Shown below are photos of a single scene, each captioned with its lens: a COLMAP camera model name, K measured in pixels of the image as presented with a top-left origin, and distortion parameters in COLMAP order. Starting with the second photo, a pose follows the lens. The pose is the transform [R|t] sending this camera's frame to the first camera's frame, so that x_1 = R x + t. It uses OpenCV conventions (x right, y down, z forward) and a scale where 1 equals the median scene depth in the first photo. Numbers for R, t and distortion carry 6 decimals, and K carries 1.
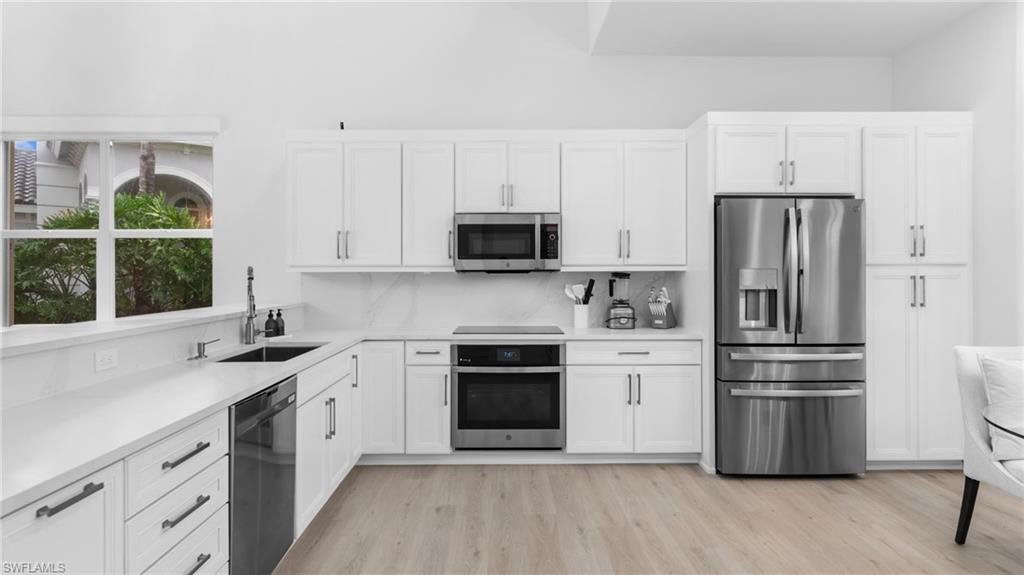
lens RADIAL K [[556.9, 0, 511.1], [0, 556.9, 273.7], [0, 0, 1]] dist [-0.000072, -0.000621]
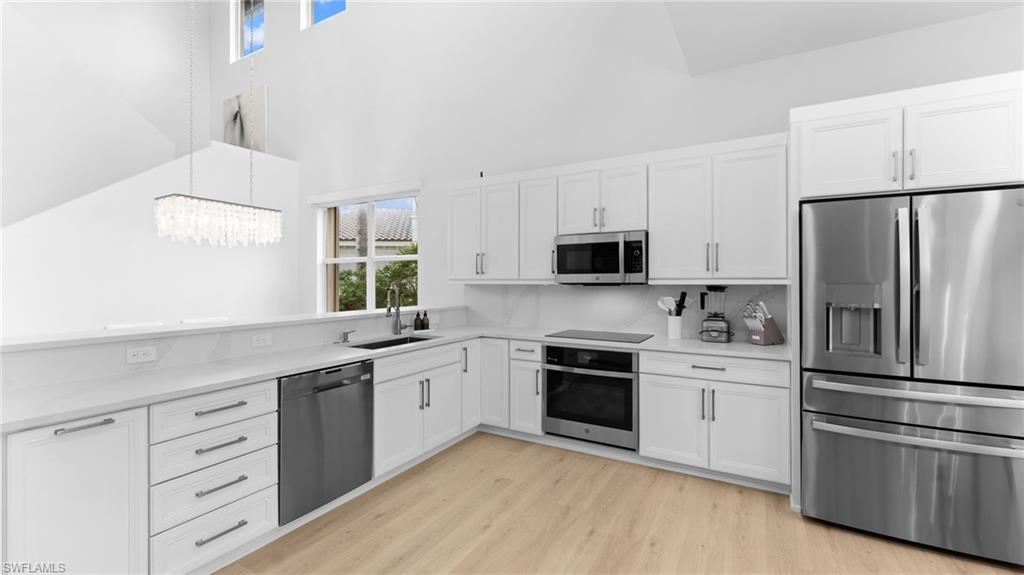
lens RADIAL K [[426.5, 0, 513.7], [0, 426.5, 280.8], [0, 0, 1]] dist [-0.002029, -0.000071]
pose [[0.863553, 0.001022, -0.504258, 0.299533], [-0.001990, 0.999997, -0.001380, -0.010218], [0.504255, 0.002195, 0.863552, 0.169943]]
